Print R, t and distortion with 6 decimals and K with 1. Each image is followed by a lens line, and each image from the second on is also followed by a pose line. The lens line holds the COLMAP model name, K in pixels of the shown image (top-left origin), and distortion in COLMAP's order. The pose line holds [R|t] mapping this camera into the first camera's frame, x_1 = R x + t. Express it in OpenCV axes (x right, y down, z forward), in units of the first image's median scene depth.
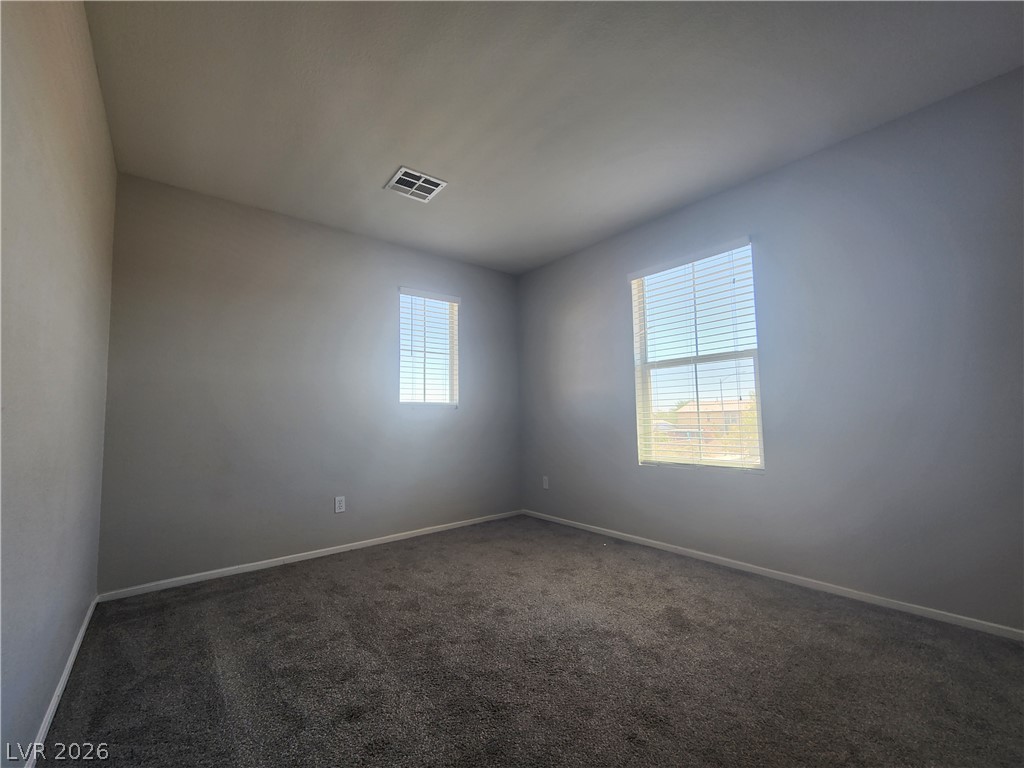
lens RADIAL K [[425.1, 0, 512.0], [0, 425.1, 384.0], [0, 0, 1]] dist [-0.002753, -0.000271]
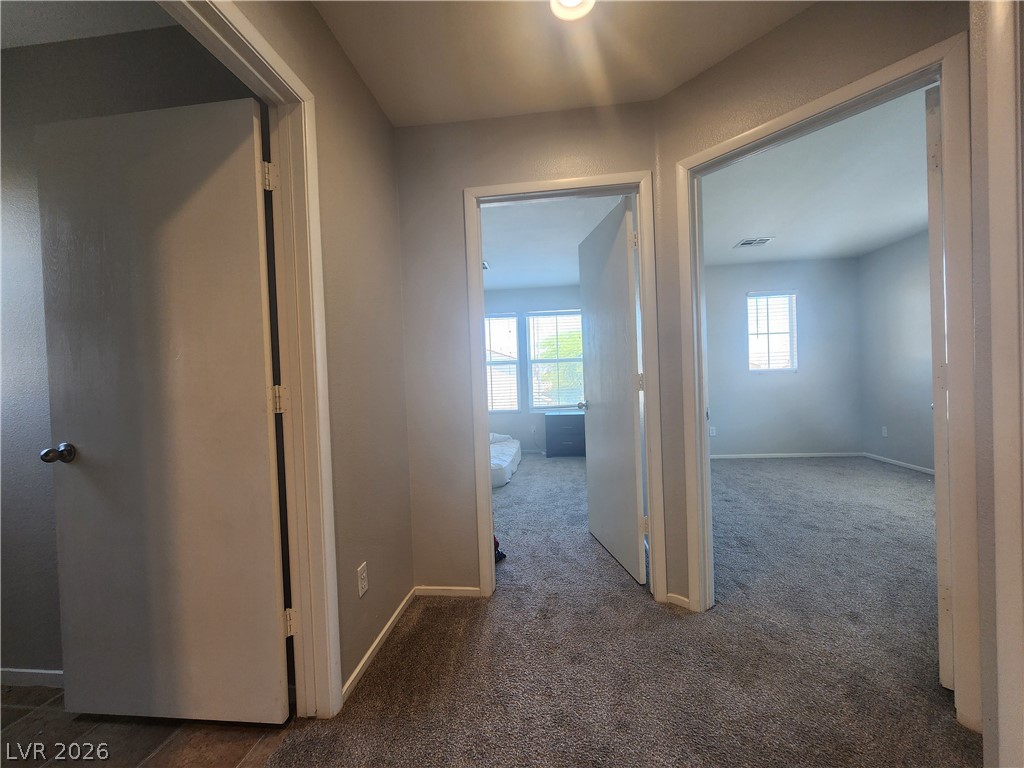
lens RADIAL K [[425.1, 0, 512.0], [0, 425.1, 384.0], [0, 0, 1]] dist [-0.002753, -0.000271]
pose [[0.702953, 0.004175, -0.711224, 0.241473], [0.079399, 0.993272, 0.084306, -0.114123], [0.706791, -0.115734, 0.697891, -0.735552]]
